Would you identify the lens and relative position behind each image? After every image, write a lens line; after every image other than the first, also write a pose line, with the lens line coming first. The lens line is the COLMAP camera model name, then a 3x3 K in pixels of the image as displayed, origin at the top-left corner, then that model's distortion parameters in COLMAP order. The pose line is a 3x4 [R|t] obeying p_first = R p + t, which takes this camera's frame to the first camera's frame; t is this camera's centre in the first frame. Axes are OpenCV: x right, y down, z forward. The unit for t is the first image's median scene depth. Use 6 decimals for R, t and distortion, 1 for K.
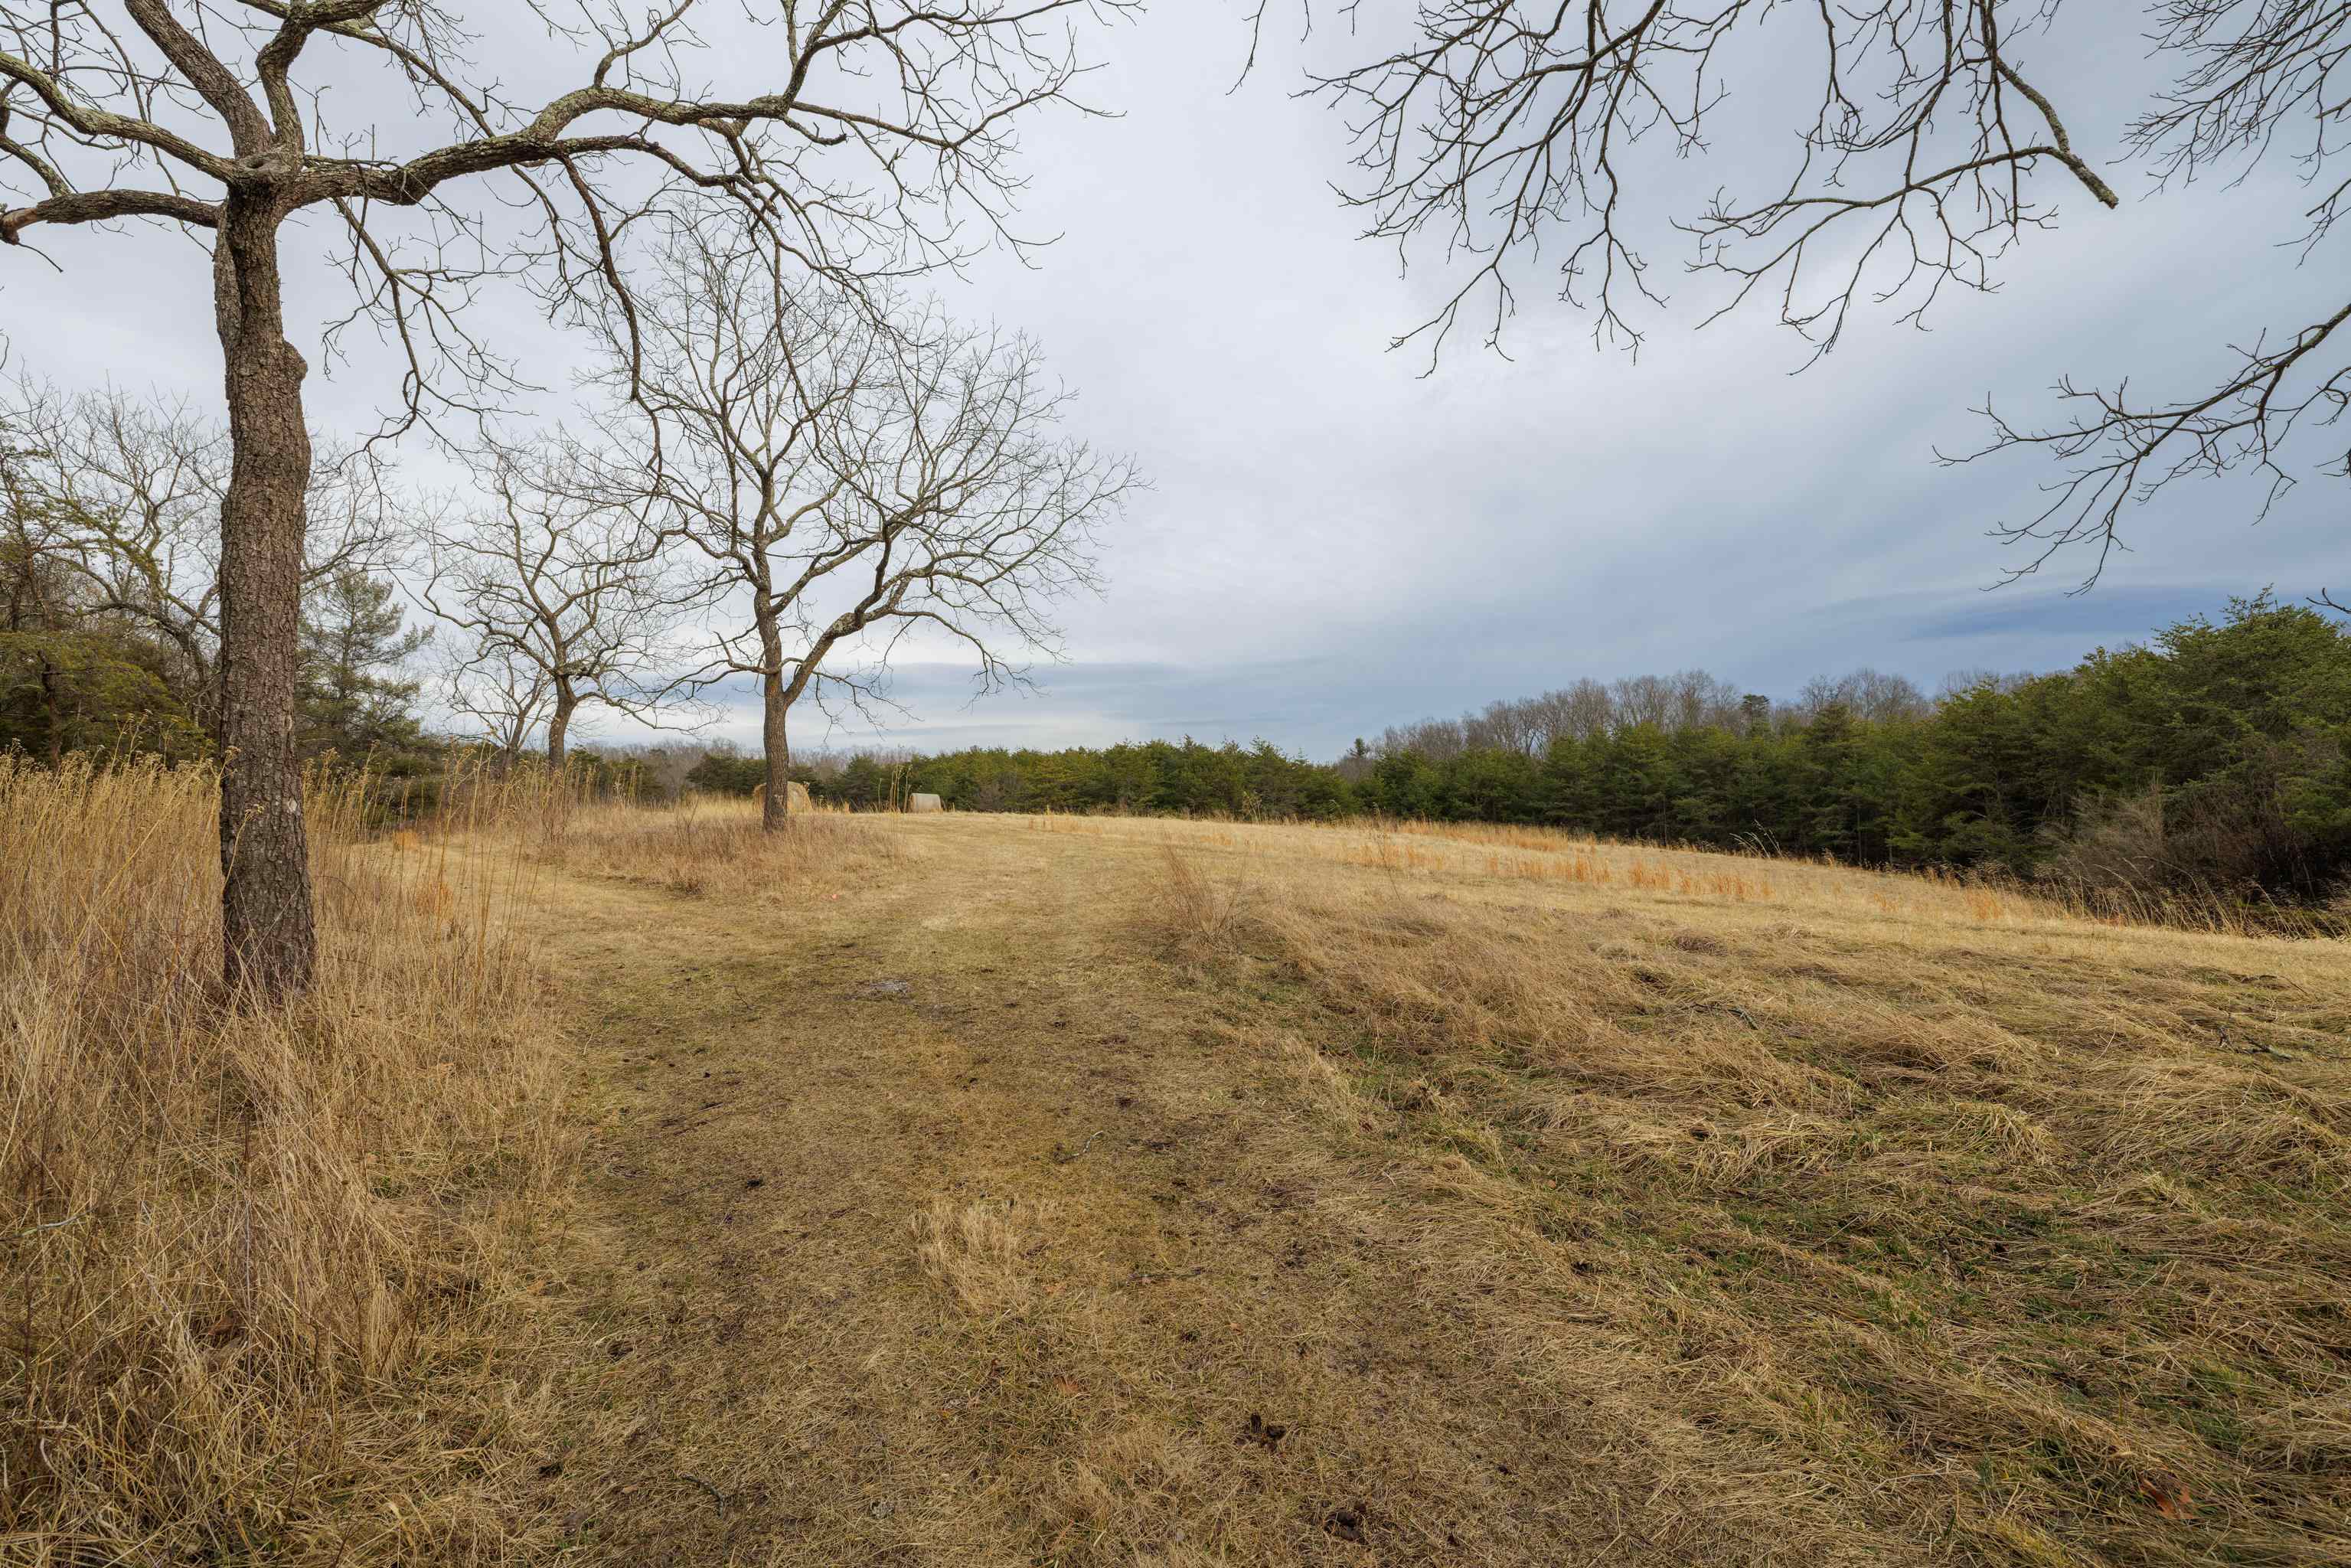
lens RADIAL K [[975.4, 0, 1183.7], [0, 975.4, 787.6], [0, 0, 1]] dist [-0.001215, -0.000249]
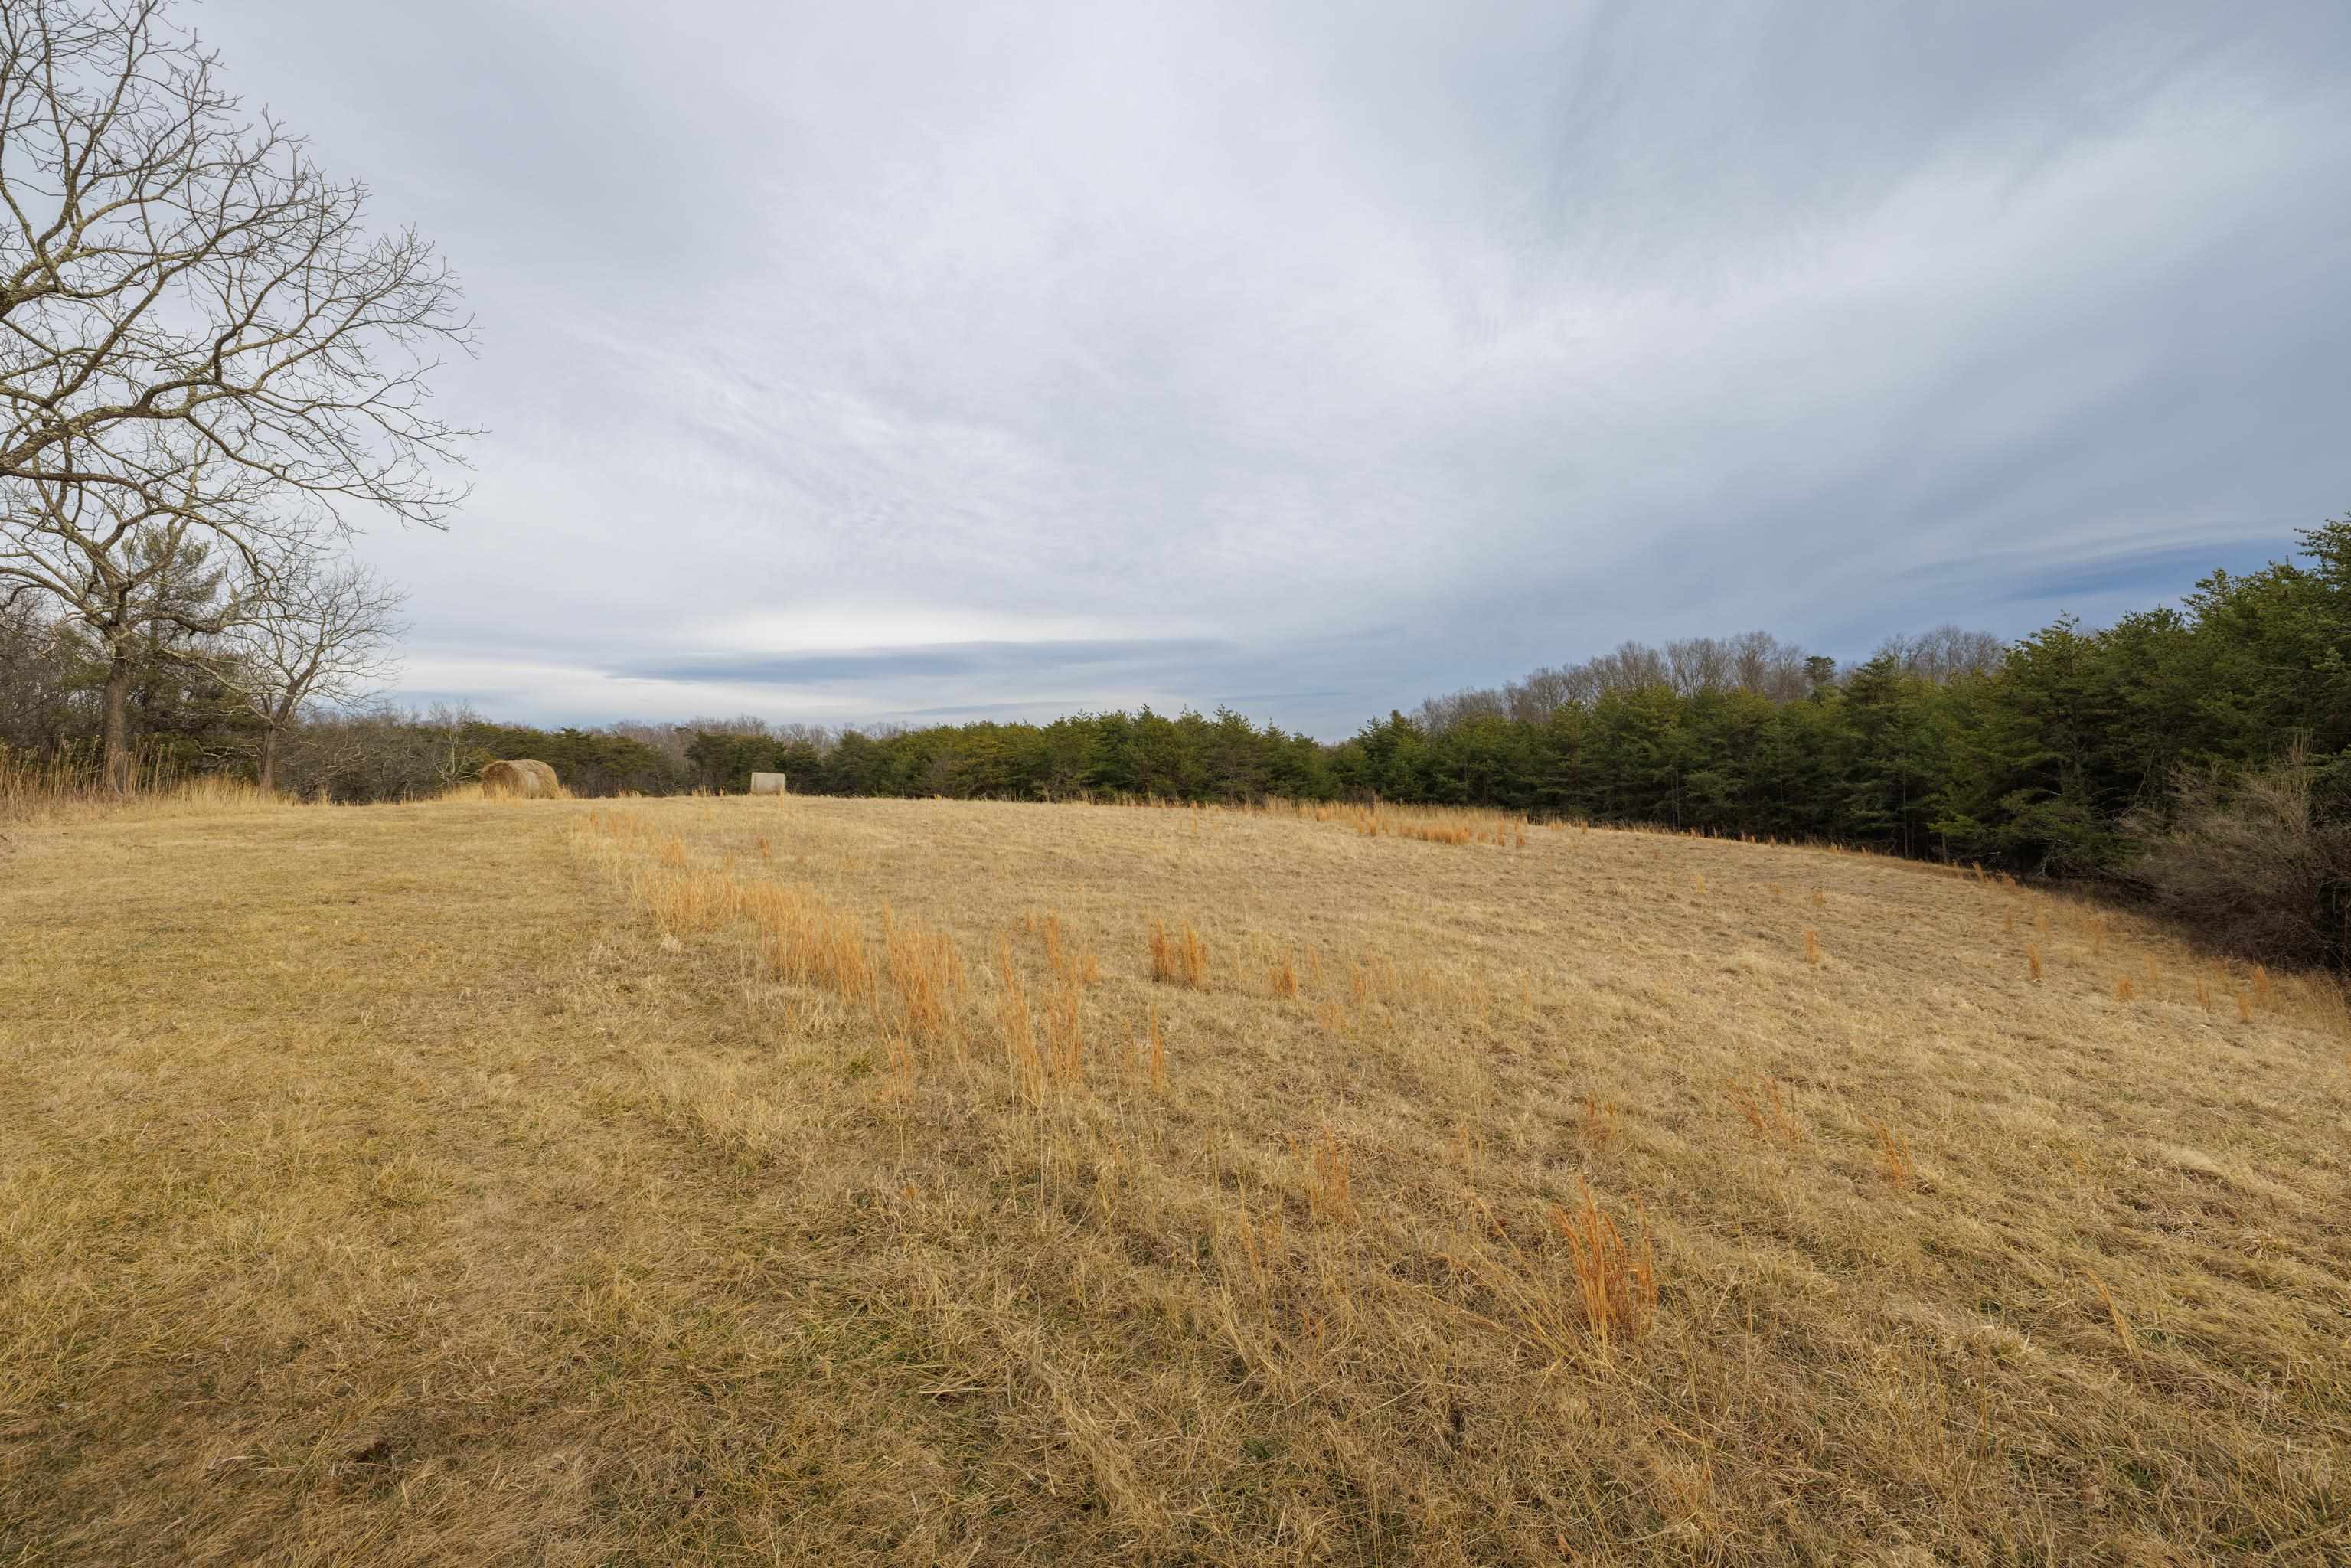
lens RADIAL K [[975.4, 0, 1167.4], [0, 975.4, 778.9], [0, 0, 1]] dist [-0.001215, -0.000249]
pose [[0.997242, -0.005412, -0.074025, 0.126554], [0.006671, 0.999837, 0.016762, -0.000807], [0.073922, -0.017209, 0.997115, 0.128170]]
